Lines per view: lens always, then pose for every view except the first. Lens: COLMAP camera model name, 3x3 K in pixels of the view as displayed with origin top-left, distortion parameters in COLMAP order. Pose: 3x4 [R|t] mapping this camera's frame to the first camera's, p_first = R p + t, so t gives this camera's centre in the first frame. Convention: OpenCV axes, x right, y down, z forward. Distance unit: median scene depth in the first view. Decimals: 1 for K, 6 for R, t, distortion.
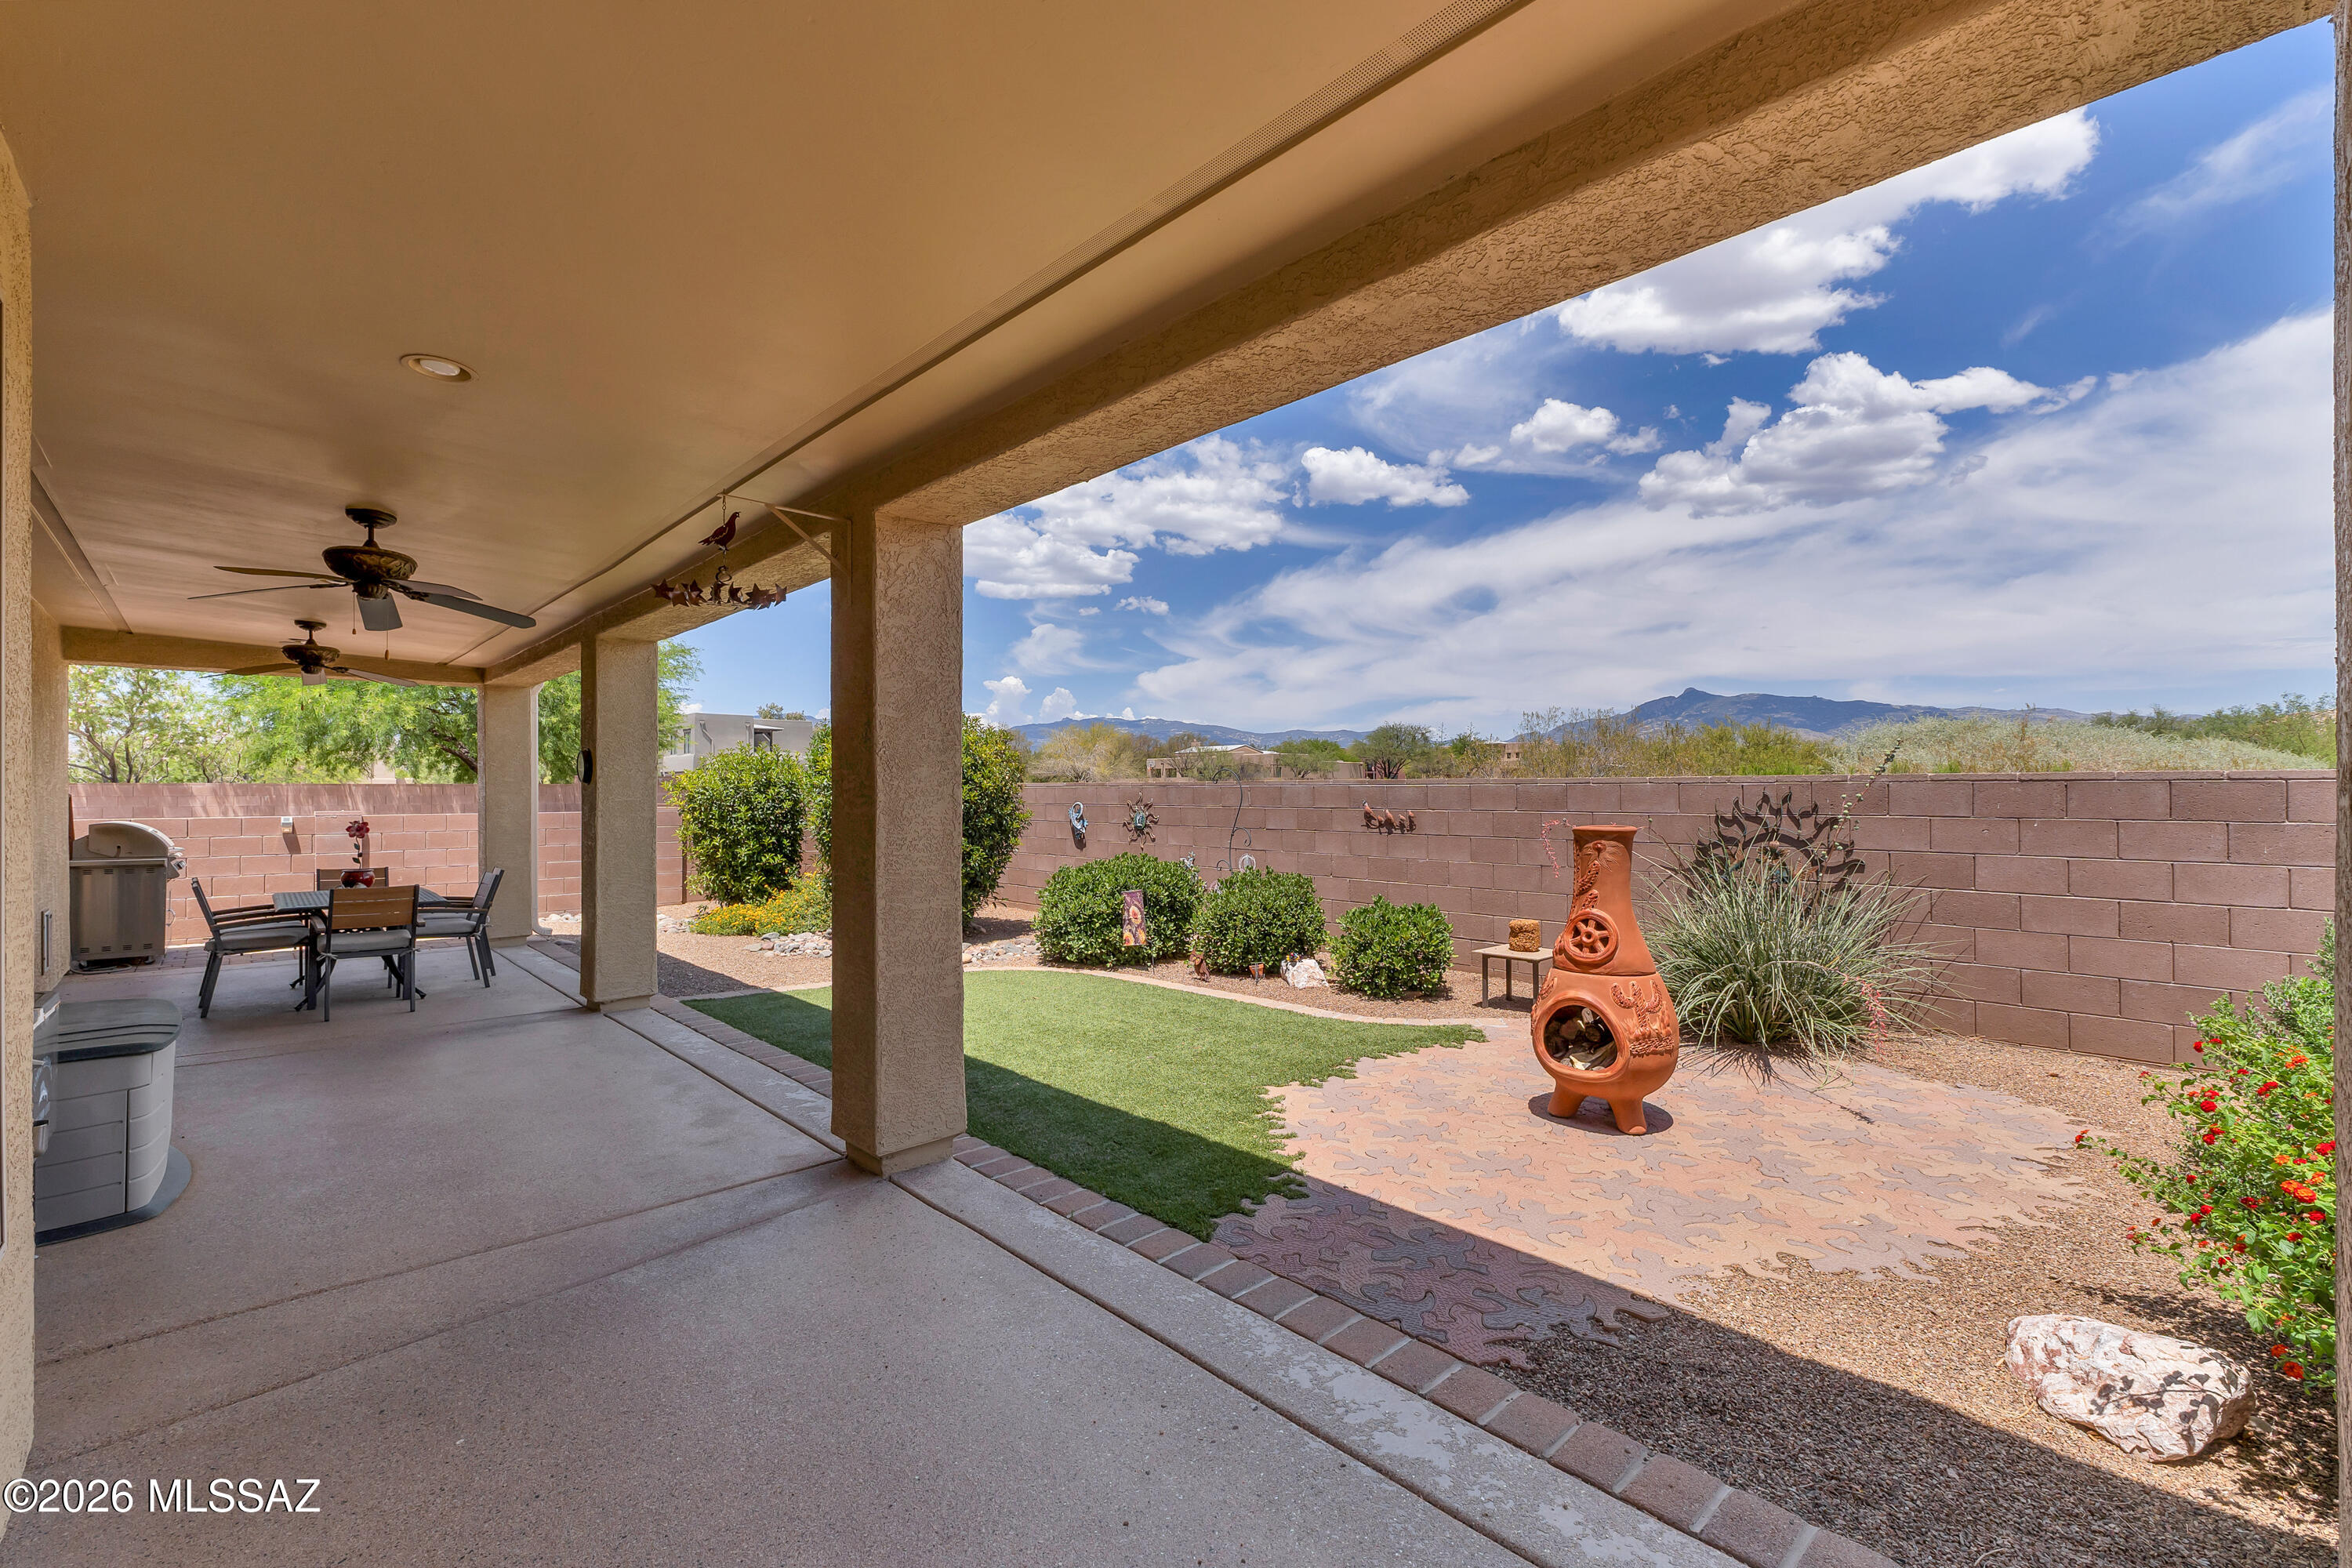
lens RADIAL K [[1026.4, 0, 1174.5], [0, 1026.4, 787.0], [0, 0, 1]] dist [-0.003196, -0.000156]
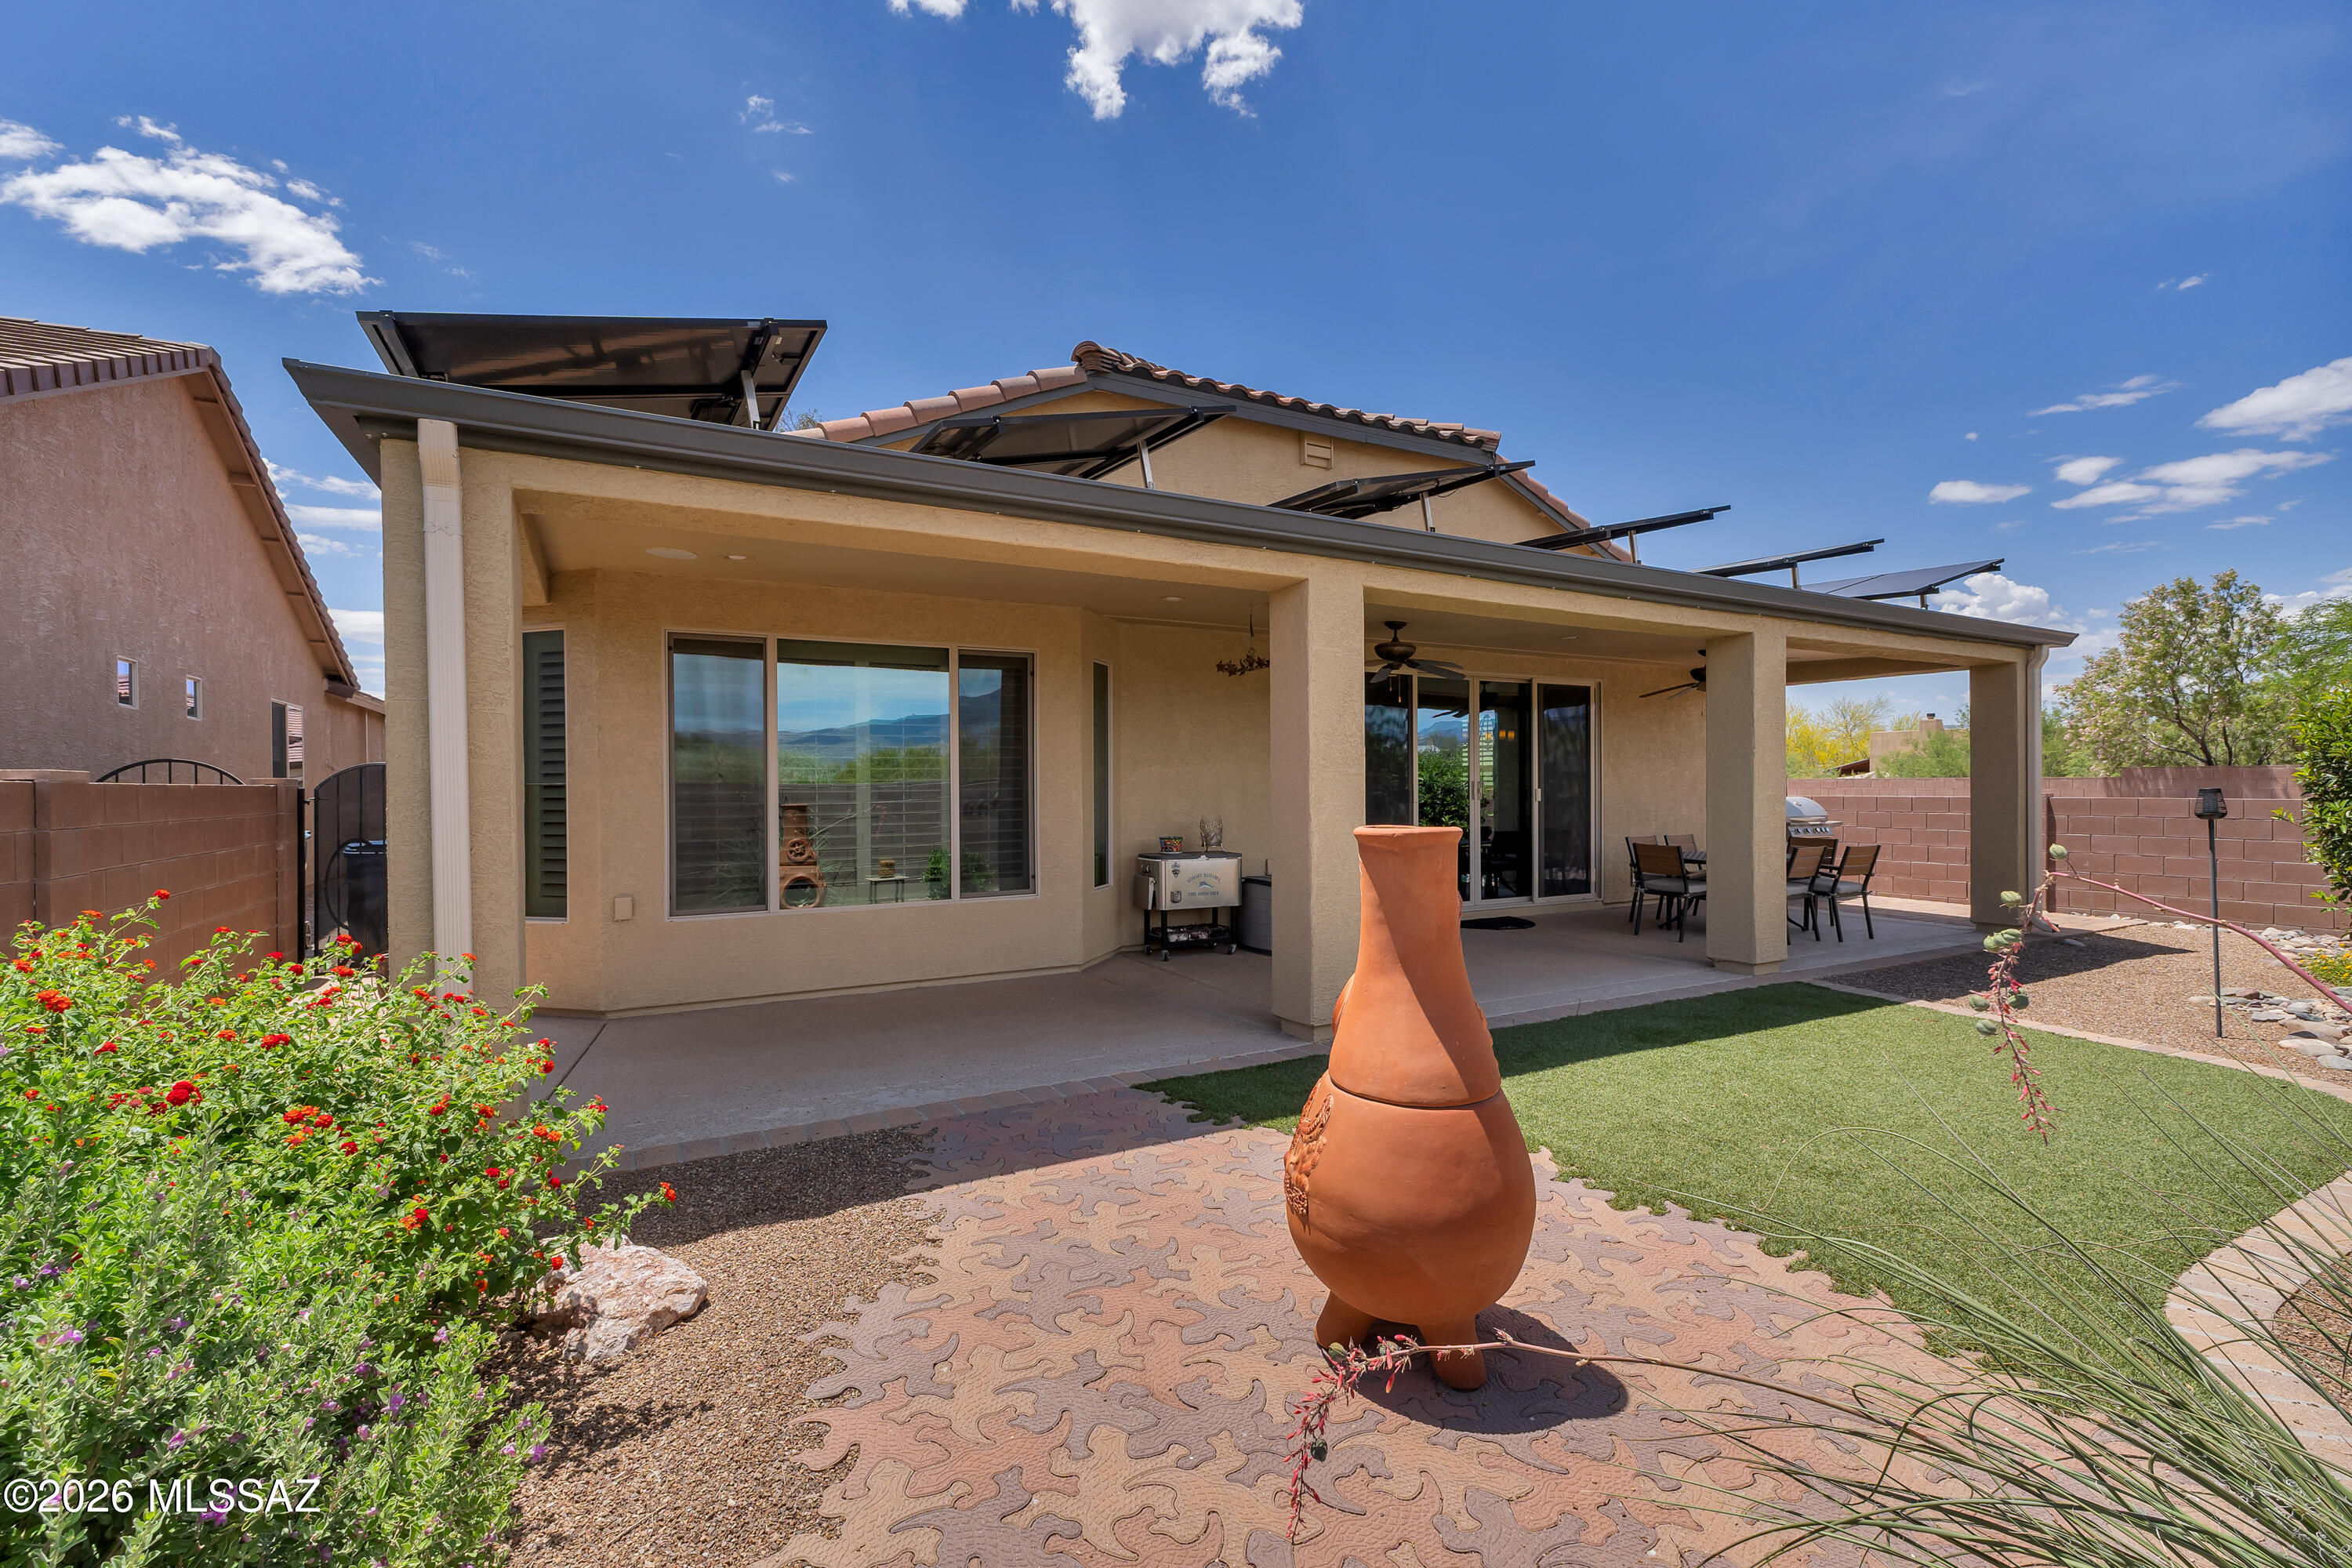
lens RADIAL K [[1026.4, 0, 1184.7], [0, 1026.4, 790.0], [0, 0, 1]] dist [-0.003196, -0.000156]
pose [[-0.250007, 0.010389, -0.968188, 1.215043], [0.009854, 0.999918, 0.008185, 0.009839], [0.968194, -0.007494, -0.250088, 1.240475]]
